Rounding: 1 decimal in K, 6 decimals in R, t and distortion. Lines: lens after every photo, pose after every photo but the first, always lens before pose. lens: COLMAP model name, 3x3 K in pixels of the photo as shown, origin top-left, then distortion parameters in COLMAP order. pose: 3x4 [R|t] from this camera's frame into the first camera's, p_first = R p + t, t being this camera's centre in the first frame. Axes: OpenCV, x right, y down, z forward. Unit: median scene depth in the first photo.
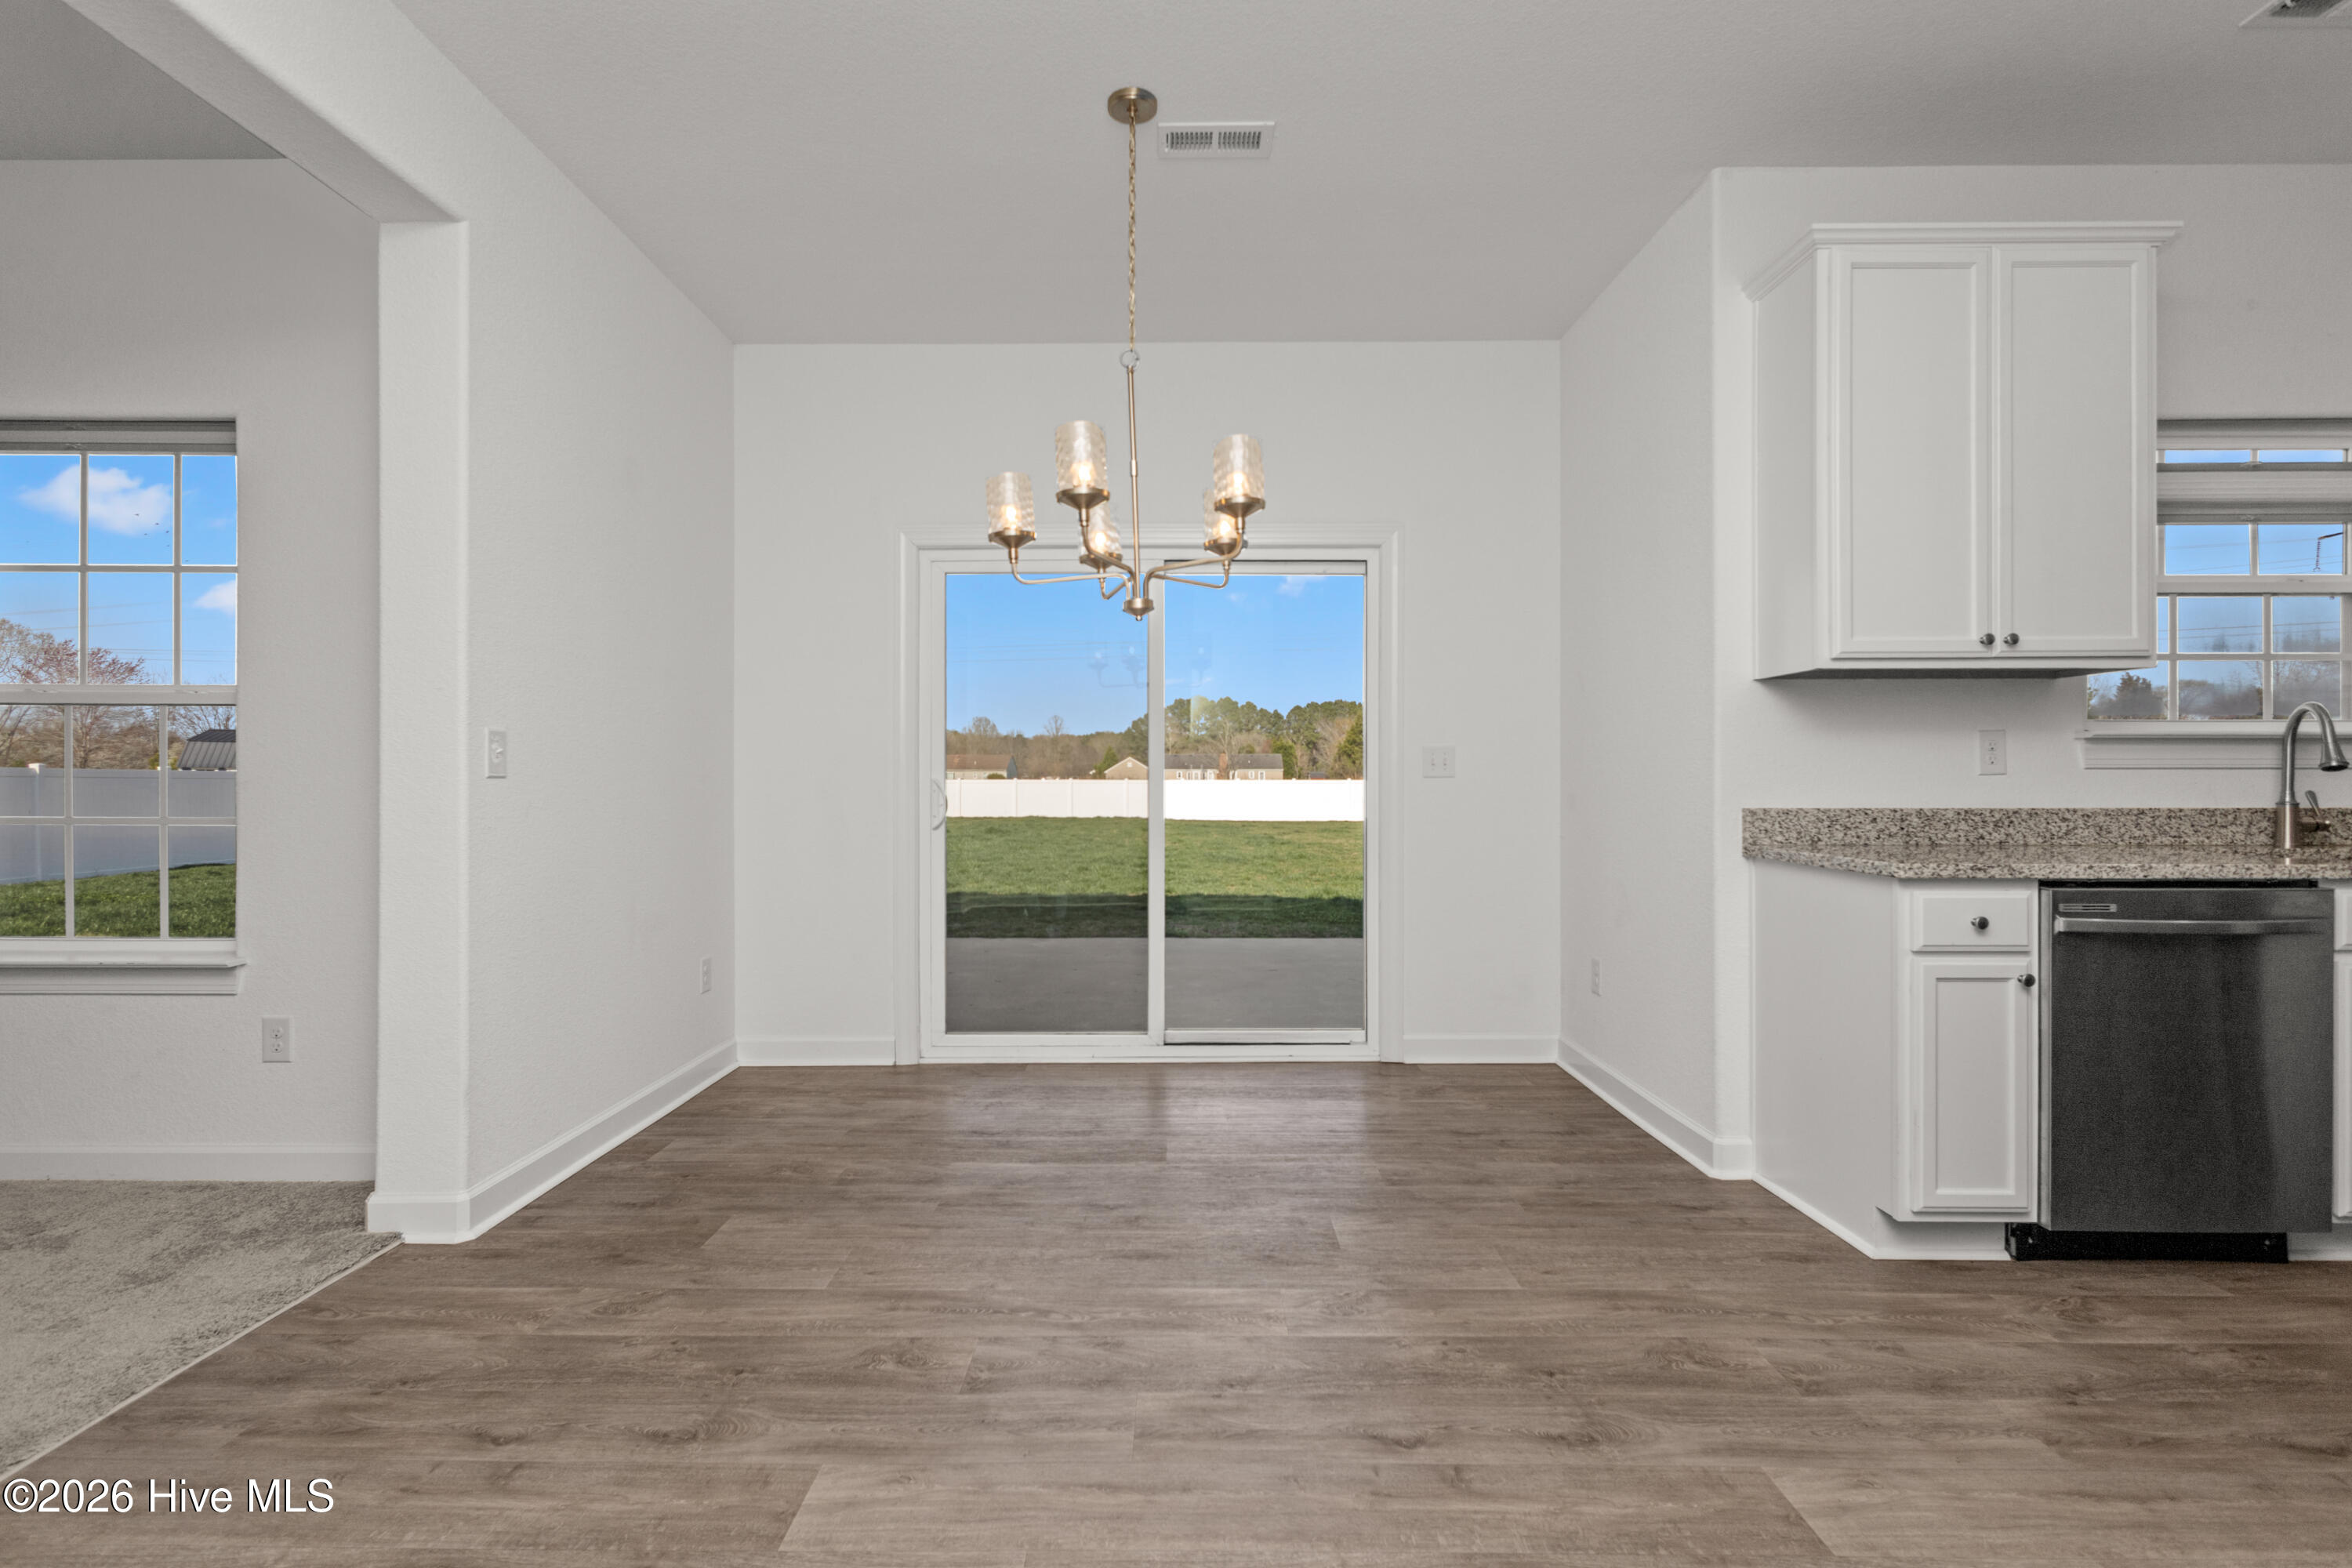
lens RADIAL K [[1096.4, 0, 1161.6], [0, 1096.4, 753.4], [0, 0, 1]] dist [0.015505, -0.004030]
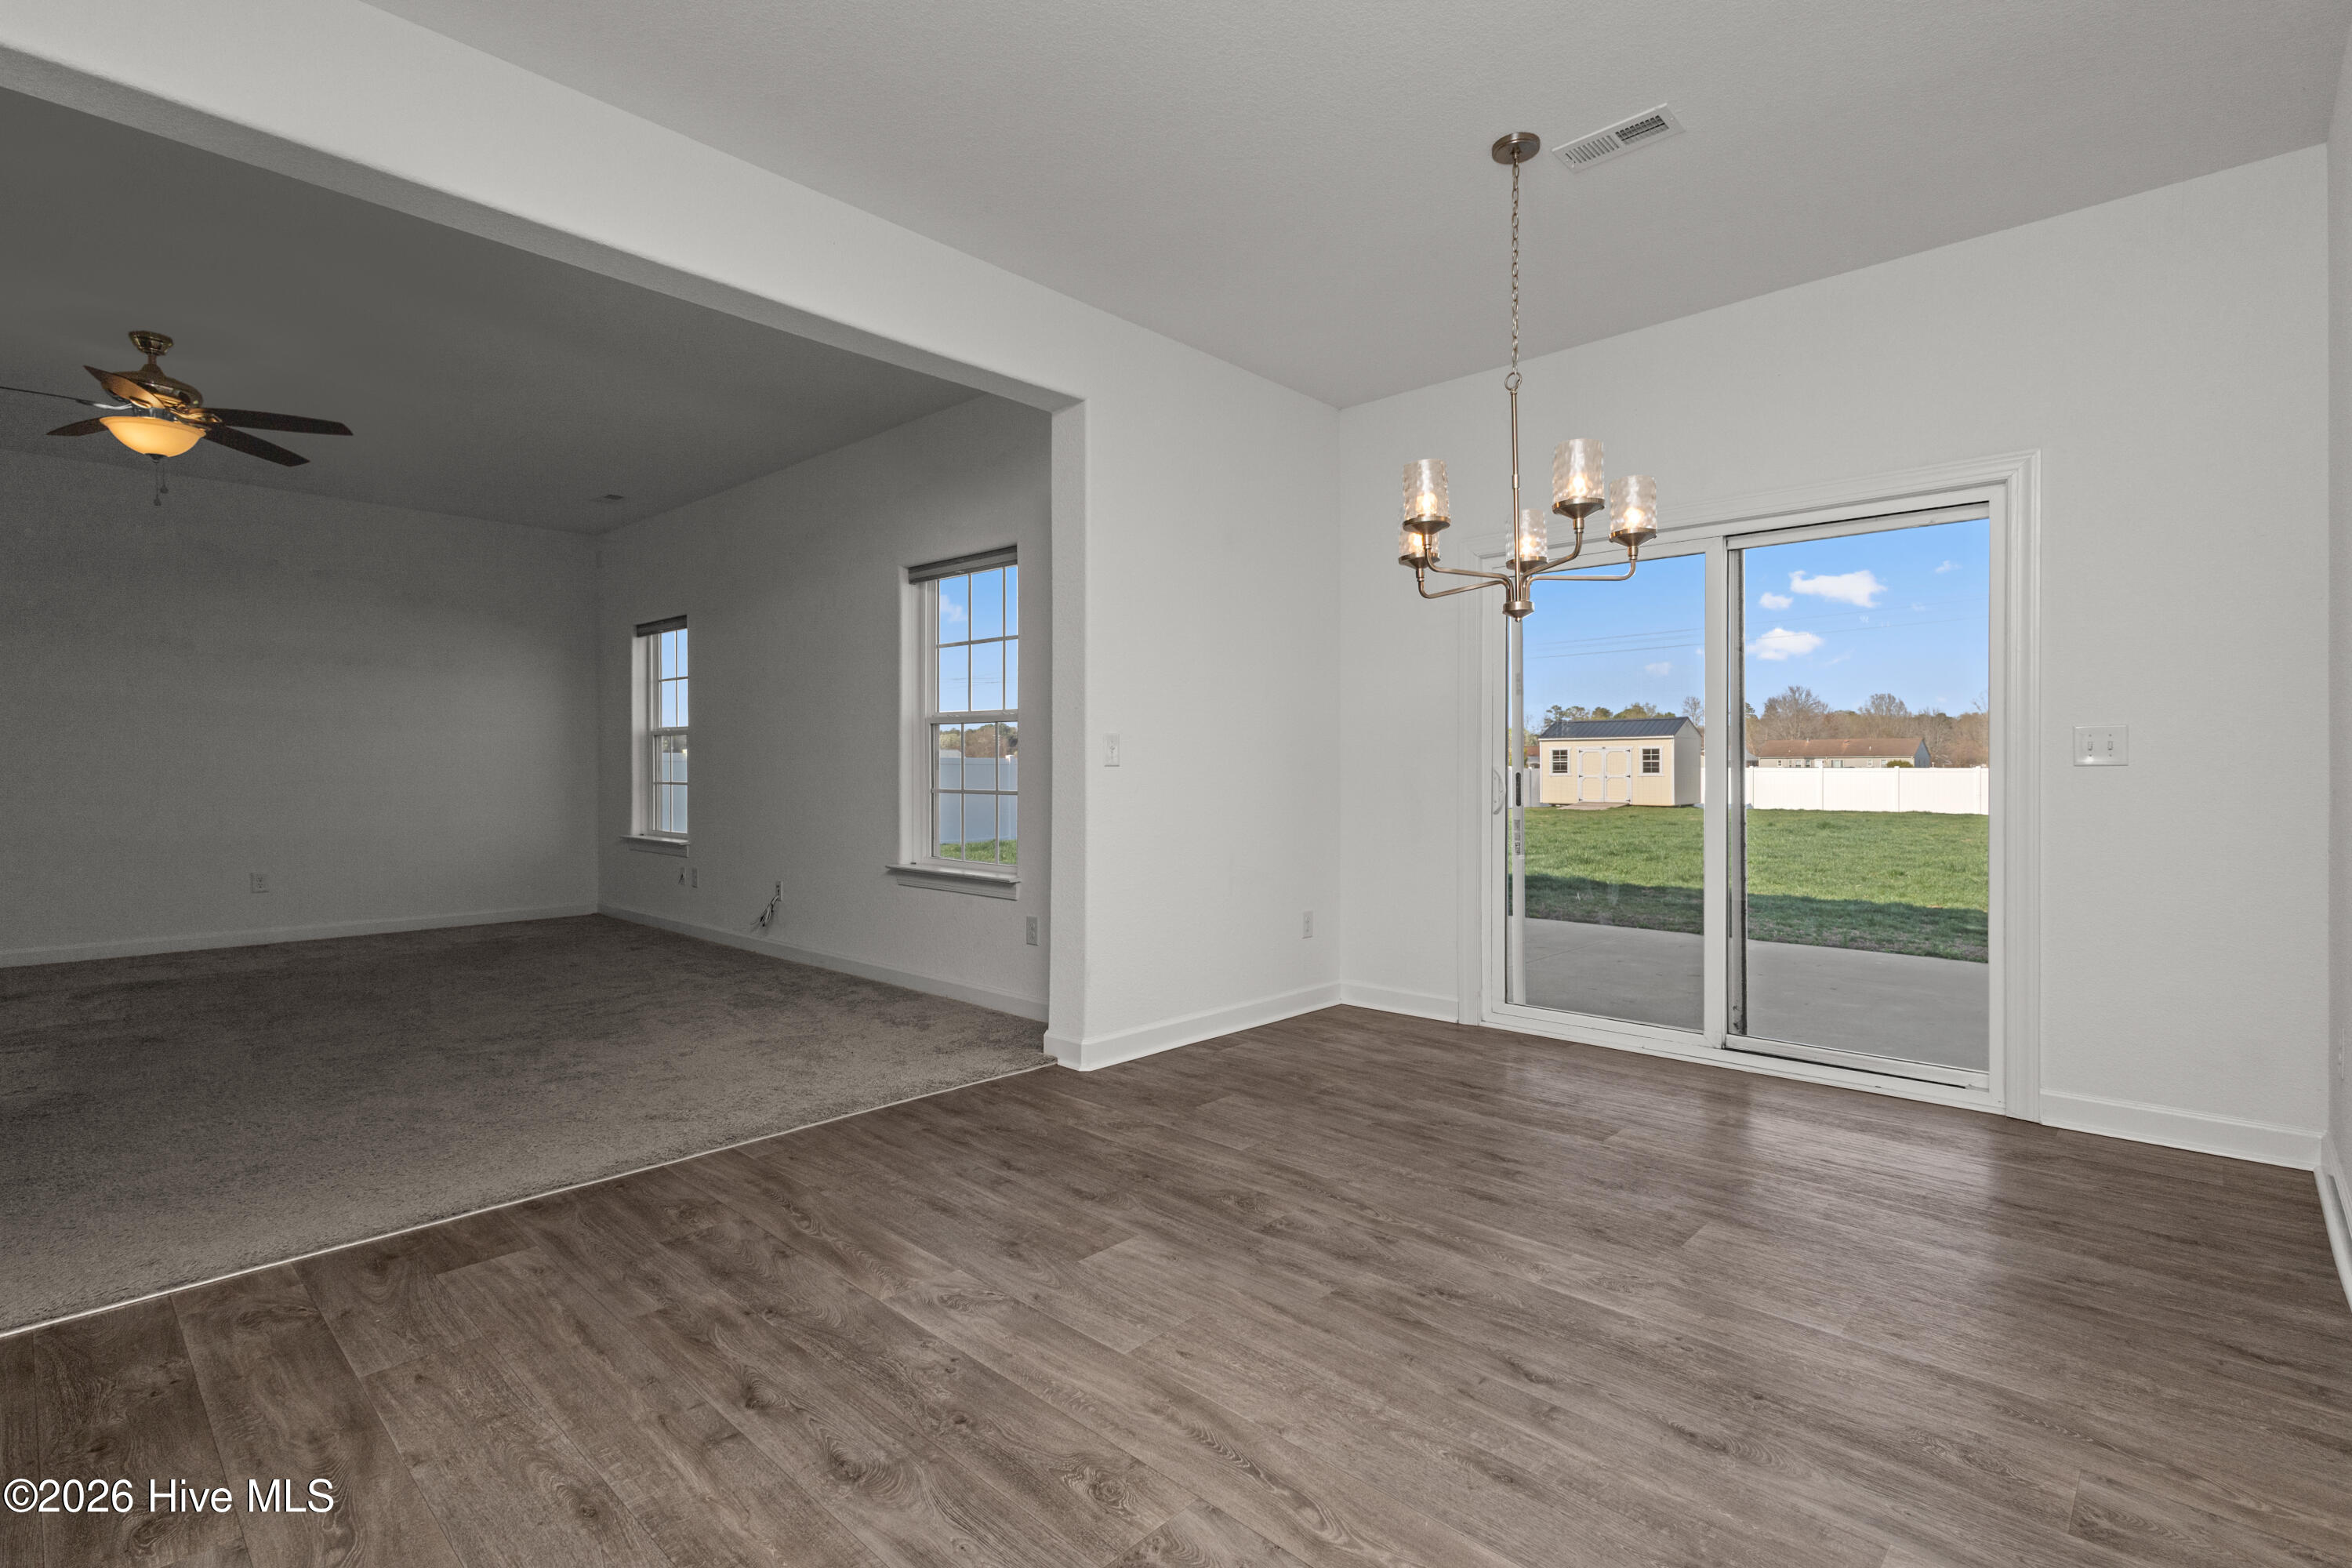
lens RADIAL K [[1096.4, 0, 1170.6], [0, 1096.4, 732.1], [0, 0, 1]] dist [0.015505, -0.004030]
pose [[0.734935, -0.020569, -0.677825, 0.450960], [0.015206, 0.999788, -0.013852, -0.002227], [0.677967, -0.000127, 0.735093, -0.029219]]
